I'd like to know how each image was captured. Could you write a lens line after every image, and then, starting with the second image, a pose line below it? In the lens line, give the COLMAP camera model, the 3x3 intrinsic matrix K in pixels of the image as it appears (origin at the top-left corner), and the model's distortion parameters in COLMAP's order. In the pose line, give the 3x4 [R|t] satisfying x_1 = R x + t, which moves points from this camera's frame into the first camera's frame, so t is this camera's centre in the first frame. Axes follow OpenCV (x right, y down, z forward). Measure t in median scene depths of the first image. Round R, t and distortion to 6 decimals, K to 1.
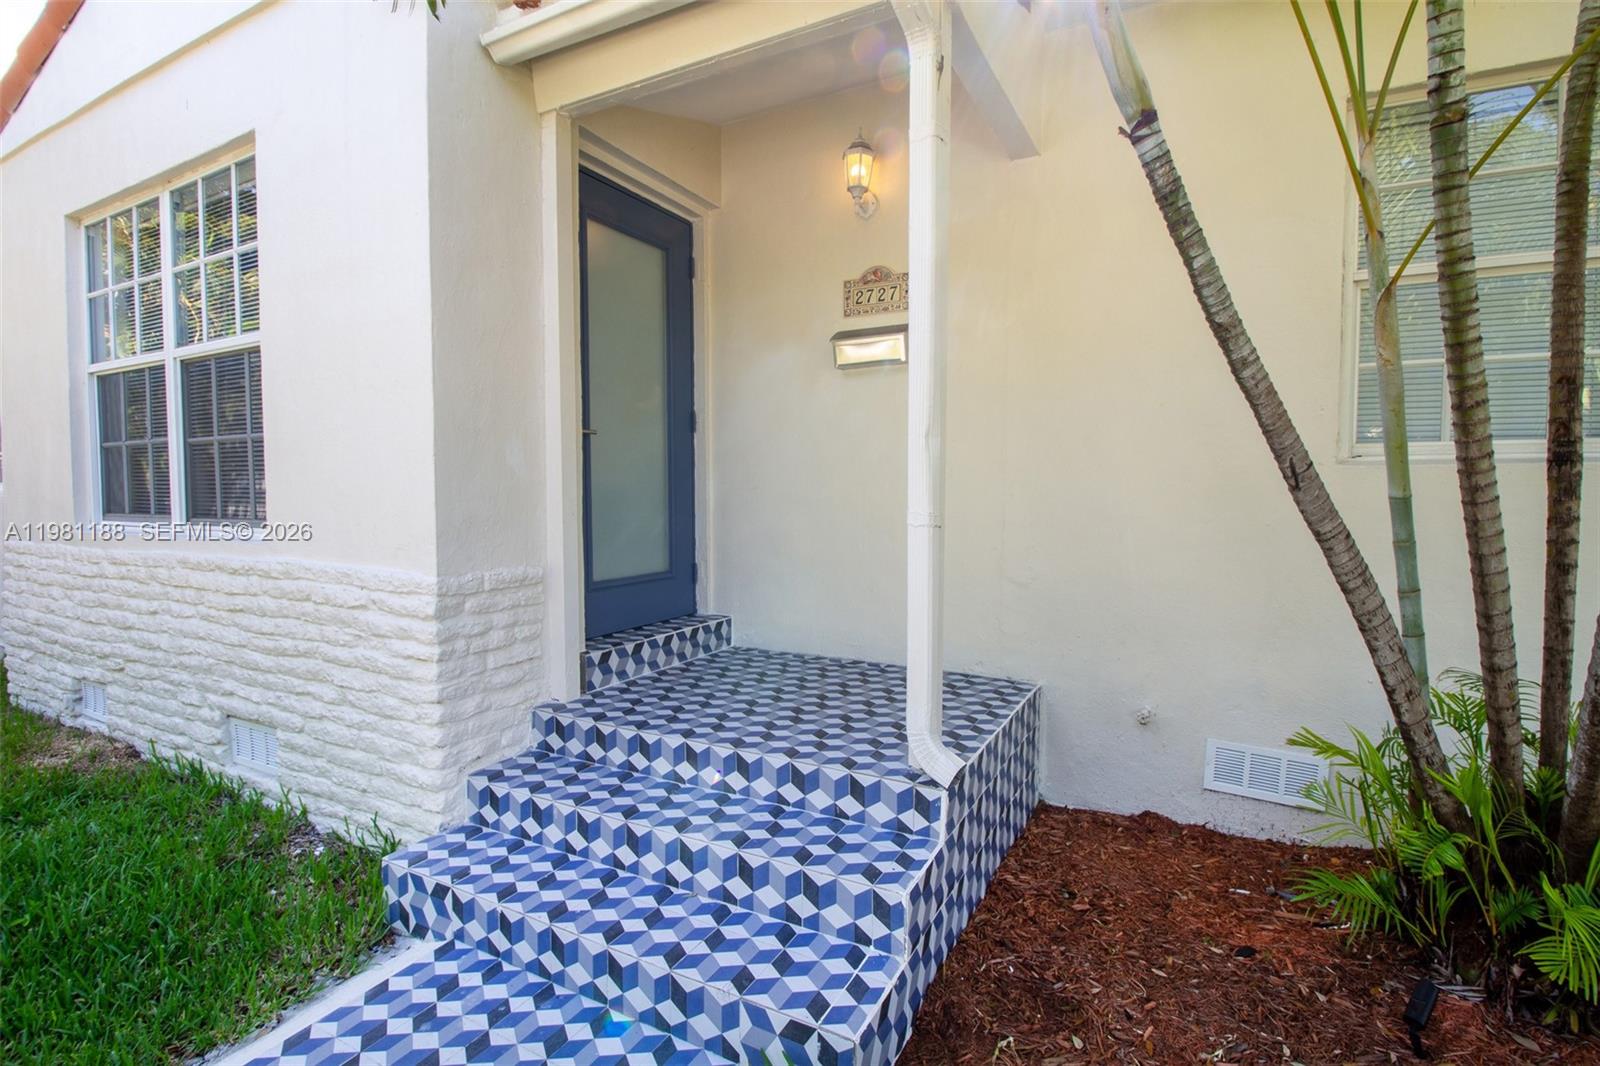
lens RADIAL K [[750.3, 0, 800.0], [0, 750.3, 533.0], [0, 0, 1]] dist [0.000407, 0.000052]
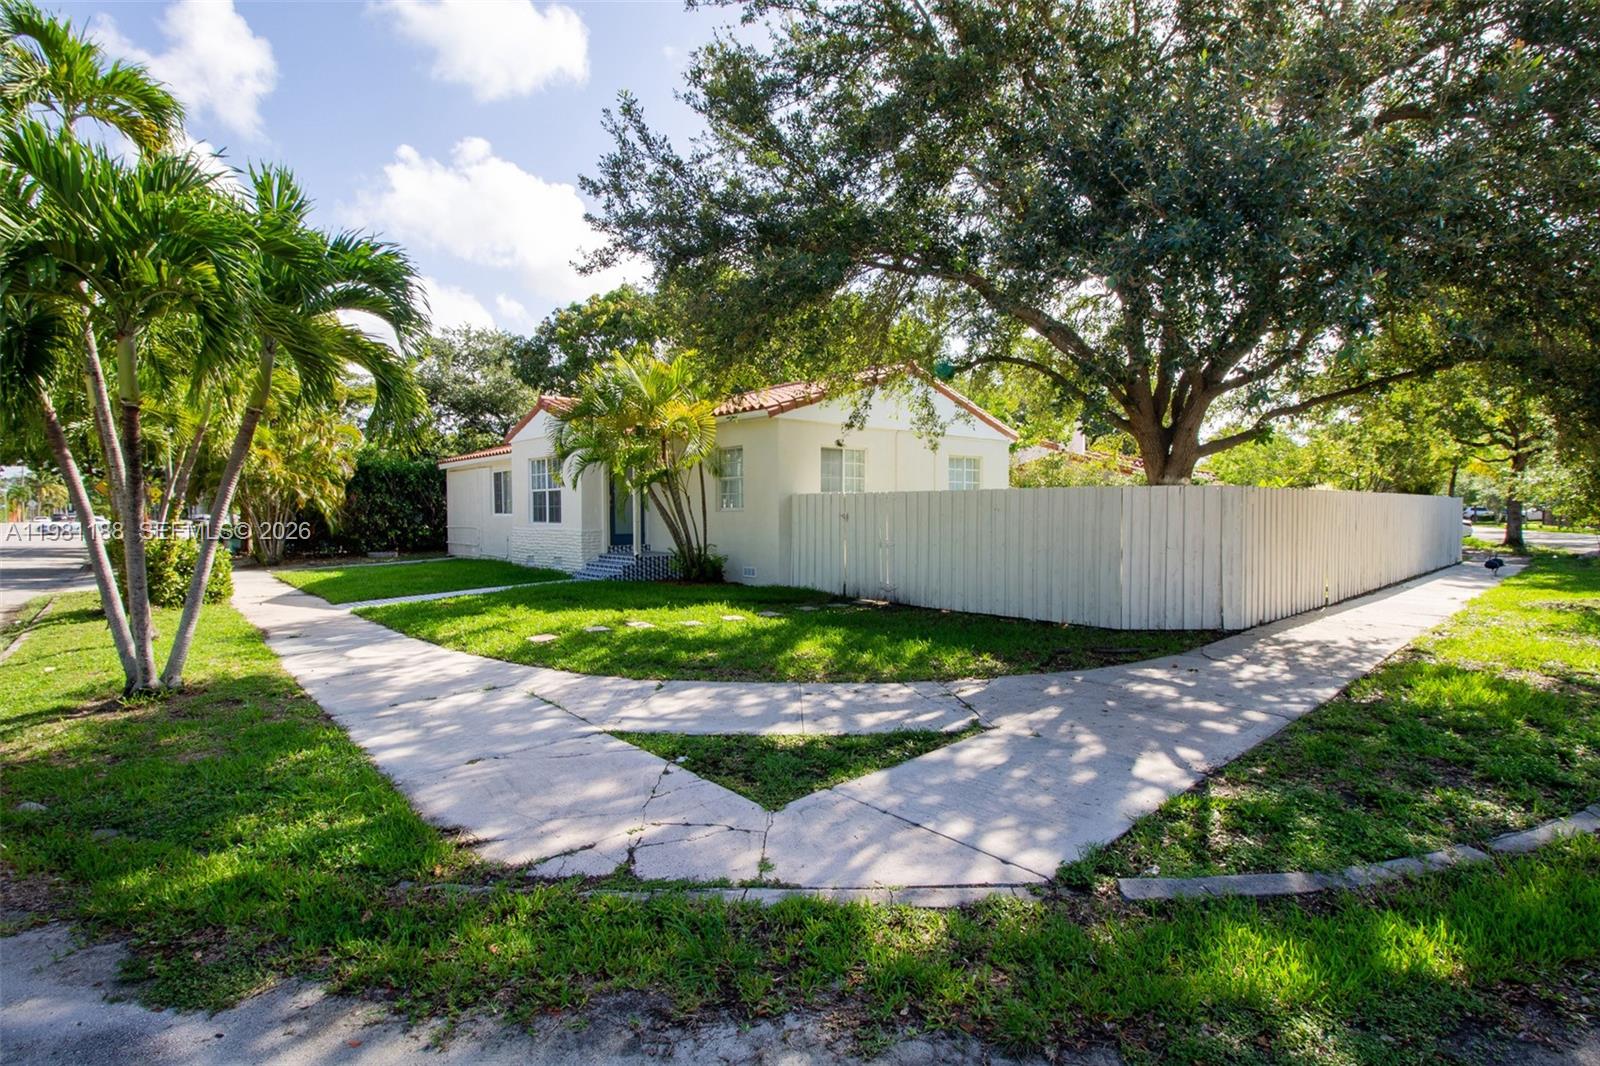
lens RADIAL K [[750.3, 0, 800.0], [0, 750.3, 533.0], [0, 0, 1]] dist [0.000407, 0.000052]
pose [[0.940358, 0.008912, -0.340070, 2.524337], [-0.013045, 0.999866, -0.009870, 0.081851], [0.339937, 0.013718, 0.940348, -3.217611]]
